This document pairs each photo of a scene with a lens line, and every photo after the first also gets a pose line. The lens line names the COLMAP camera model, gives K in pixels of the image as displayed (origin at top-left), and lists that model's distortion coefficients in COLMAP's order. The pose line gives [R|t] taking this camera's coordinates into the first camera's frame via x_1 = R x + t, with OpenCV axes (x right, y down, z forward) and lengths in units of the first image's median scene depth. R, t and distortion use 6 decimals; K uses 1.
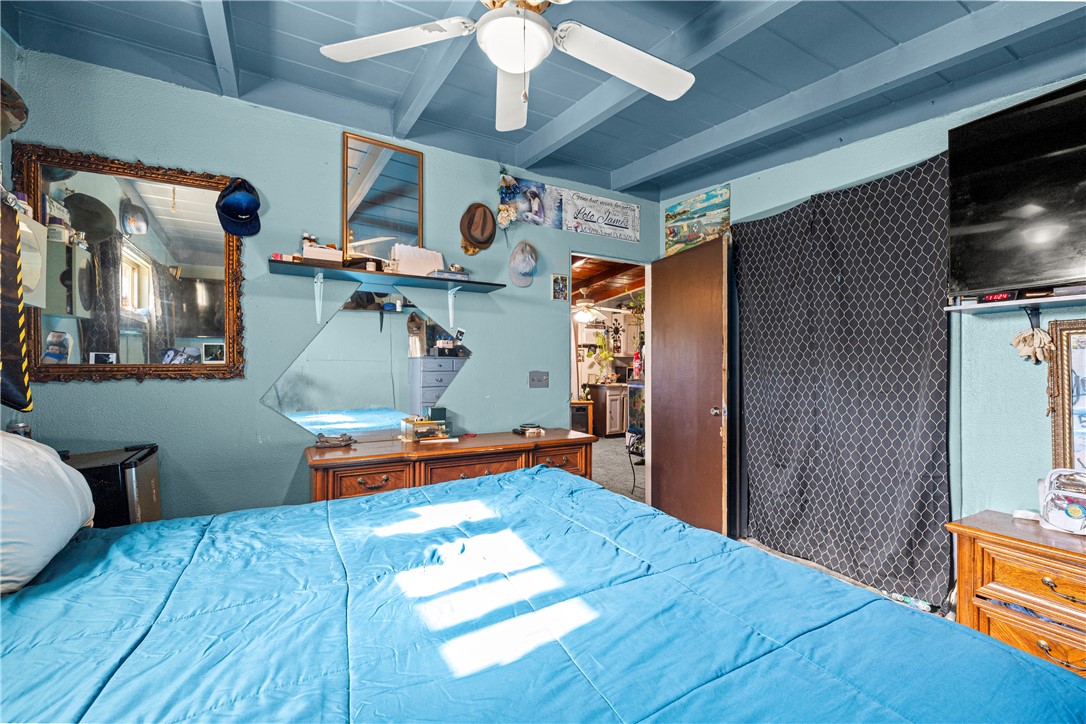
lens RADIAL K [[463.5, 0, 544.4], [0, 463.5, 363.3], [0, 0, 1]] dist [0.000492, 0.000589]
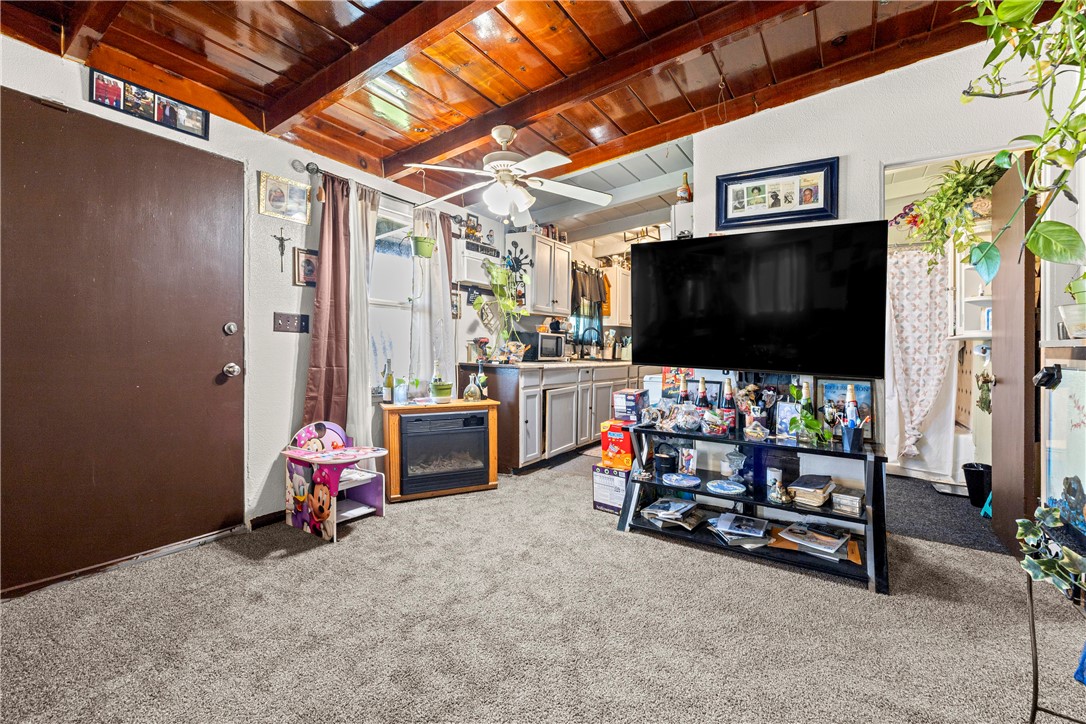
lens RADIAL K [[463.5, 0, 546.8], [0, 463.5, 357.2], [0, 0, 1]] dist [0.000492, 0.000589]
pose [[0.891559, 0.003012, 0.452894, -0.055823], [-0.014843, 0.999635, 0.022571, 0.025031], [-0.452661, -0.026846, 0.891278, 0.526326]]
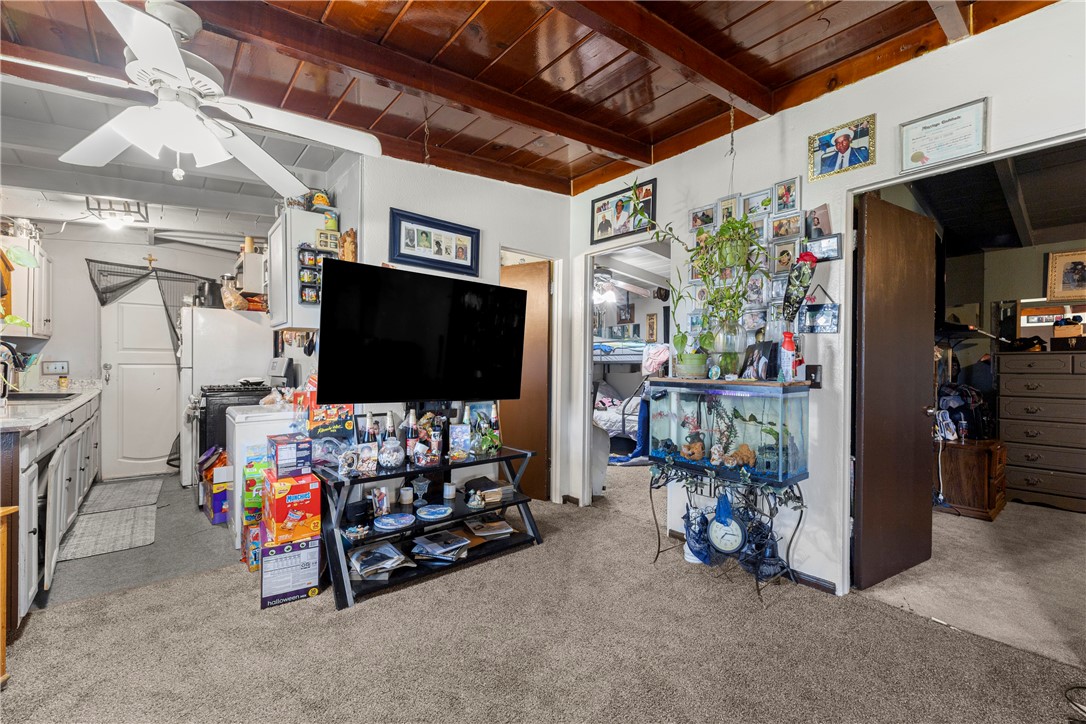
lens RADIAL K [[463.5, 0, 544.6], [0, 463.5, 366.5], [0, 0, 1]] dist [0.000492, 0.000589]
pose [[-0.174235, -0.010261, 0.984651, -0.156368], [-0.008157, 0.999926, 0.008977, 0.008241], [-0.984670, -0.006468, -0.174306, 0.749485]]
